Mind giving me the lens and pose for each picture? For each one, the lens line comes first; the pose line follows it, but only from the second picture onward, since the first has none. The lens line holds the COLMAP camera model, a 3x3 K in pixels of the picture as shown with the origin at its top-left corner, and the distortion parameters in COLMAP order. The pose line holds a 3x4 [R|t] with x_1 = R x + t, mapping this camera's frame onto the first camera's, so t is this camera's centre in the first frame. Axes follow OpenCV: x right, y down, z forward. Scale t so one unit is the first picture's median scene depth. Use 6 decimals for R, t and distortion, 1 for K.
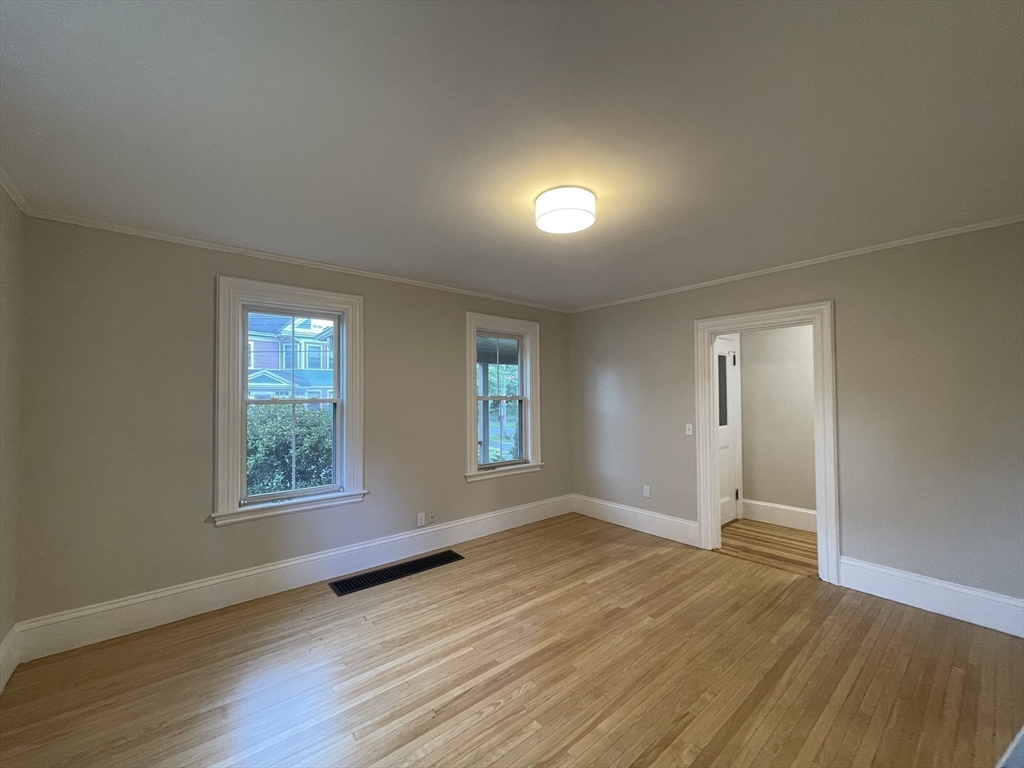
lens RADIAL K [[414.2, 0, 504.3], [0, 414.2, 386.5], [0, 0, 1]] dist [-0.000928, -0.000137]
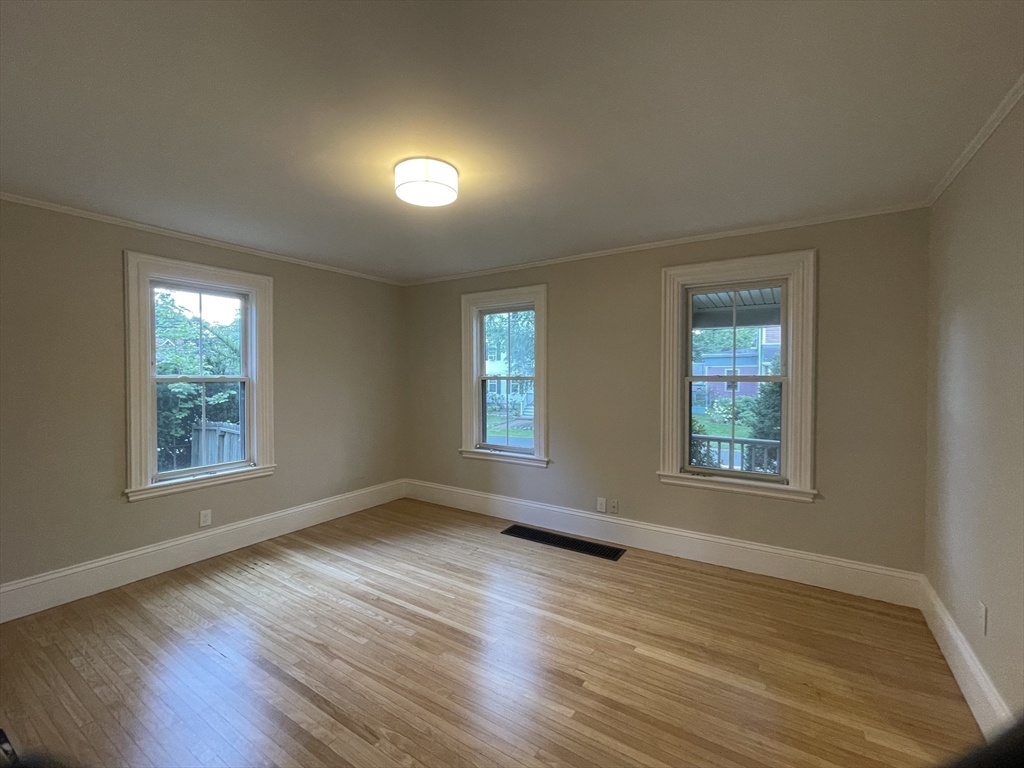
lens RADIAL K [[447.3, 0, 512.2], [0, 447.3, 388.3], [0, 0, 1]] dist [-0.001221, 0.000400]
pose [[0.291514, 0.038296, -0.955800, 0.817450], [0.022038, 0.998664, 0.046735, 0.001611], [0.956313, -0.034688, 0.290281, 0.591923]]
